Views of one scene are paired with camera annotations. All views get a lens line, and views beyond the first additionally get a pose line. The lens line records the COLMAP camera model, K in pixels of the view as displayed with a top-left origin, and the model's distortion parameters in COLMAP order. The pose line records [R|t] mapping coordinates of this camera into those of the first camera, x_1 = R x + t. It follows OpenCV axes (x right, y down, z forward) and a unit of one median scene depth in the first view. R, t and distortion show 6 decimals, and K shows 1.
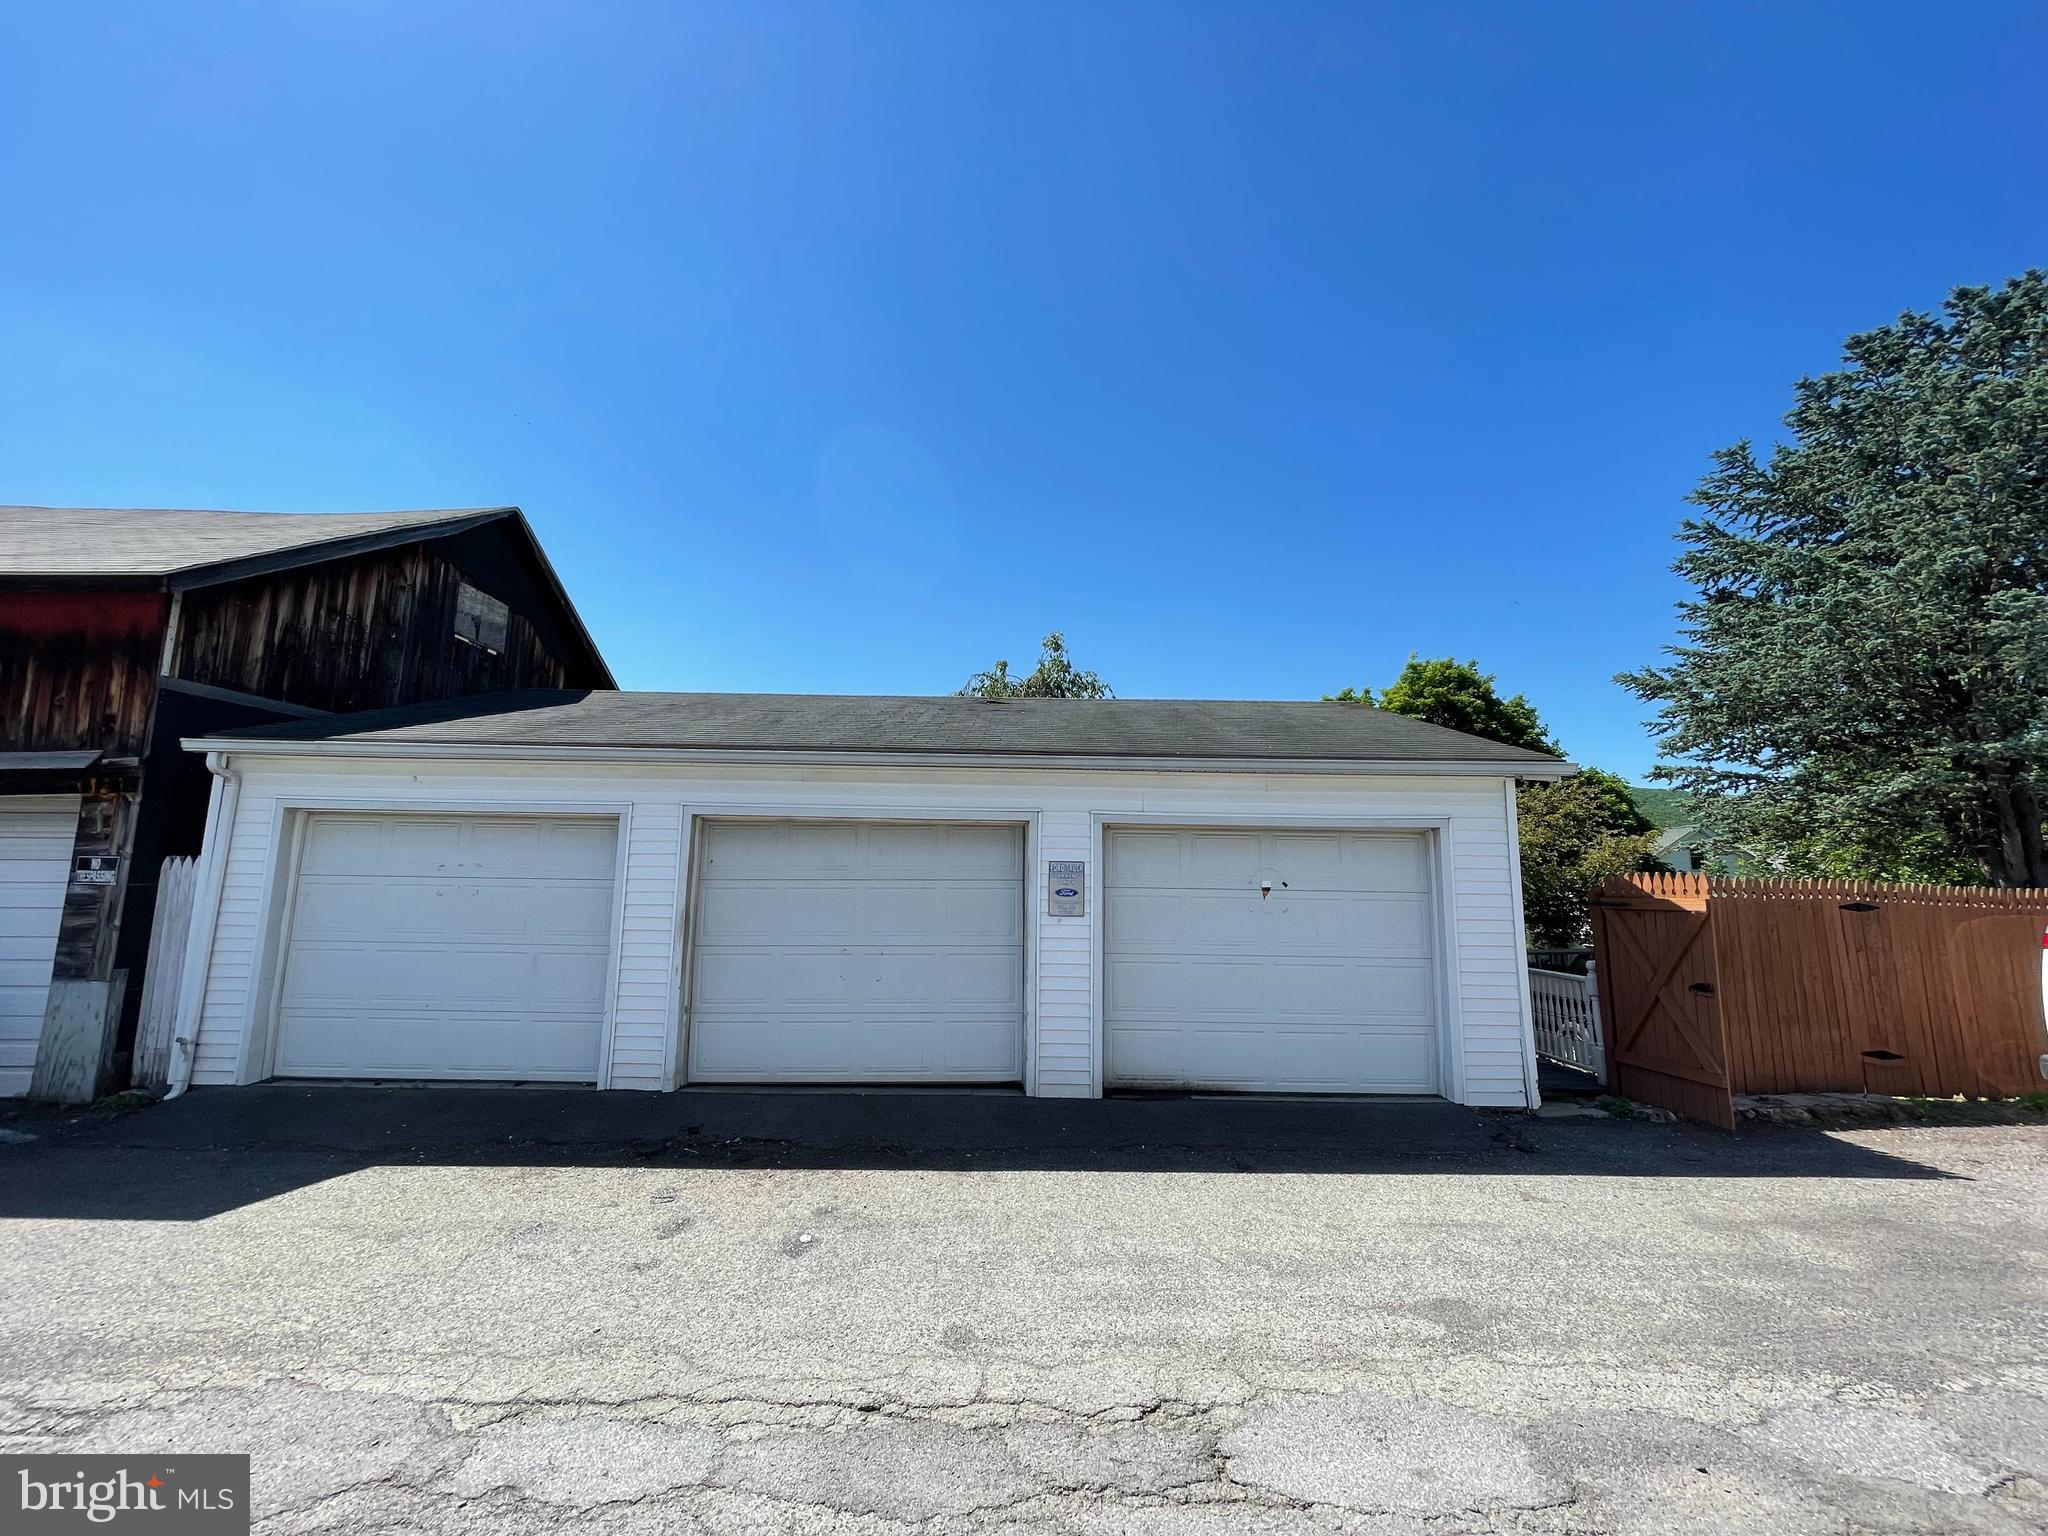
lens RADIAL K [[822.0, 0, 1020.8], [0, 822.0, 765.7], [0, 0, 1]] dist [-0.001920, -0.000172]
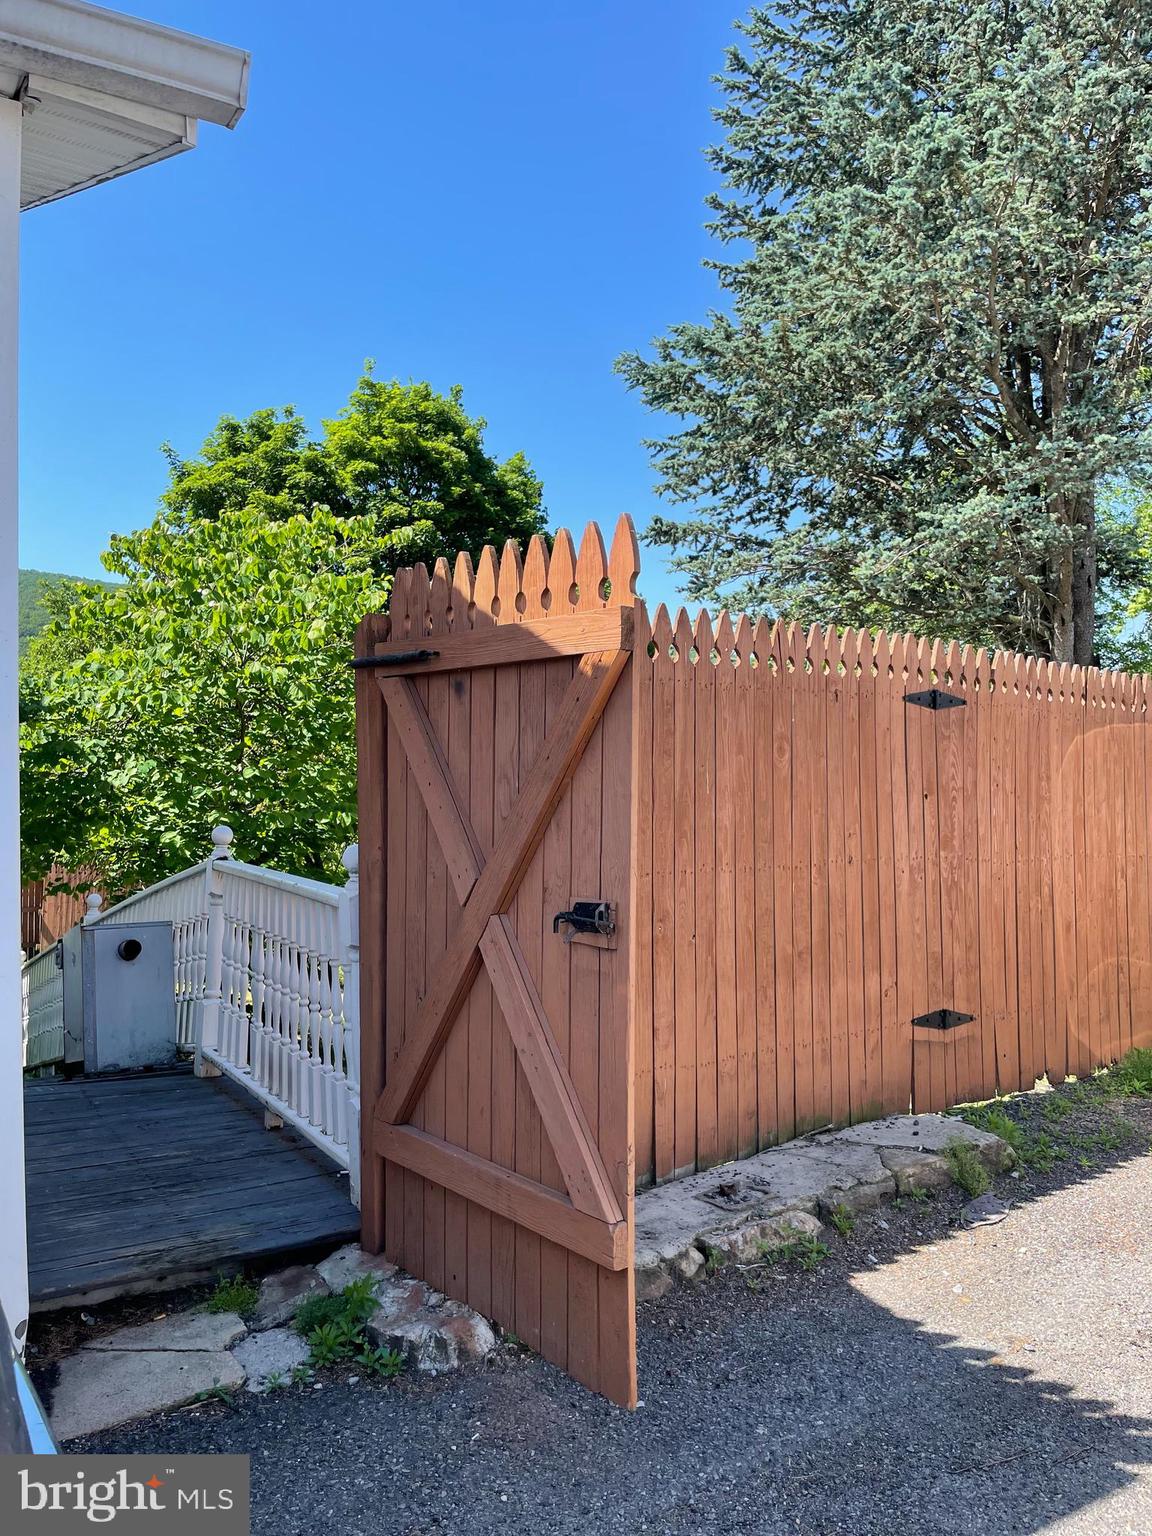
lens RADIAL K [[1168.1, 0, 573.4], [0, 1168.1, 767.5], [0, 0, 1]] dist [0.095534, 0.001608]
pose [[0.846228, -0.010657, 0.532714, 0.524327], [-0.068154, 0.989422, 0.128059, 0.143703], [-0.528443, -0.144674, 0.836551, 0.573461]]
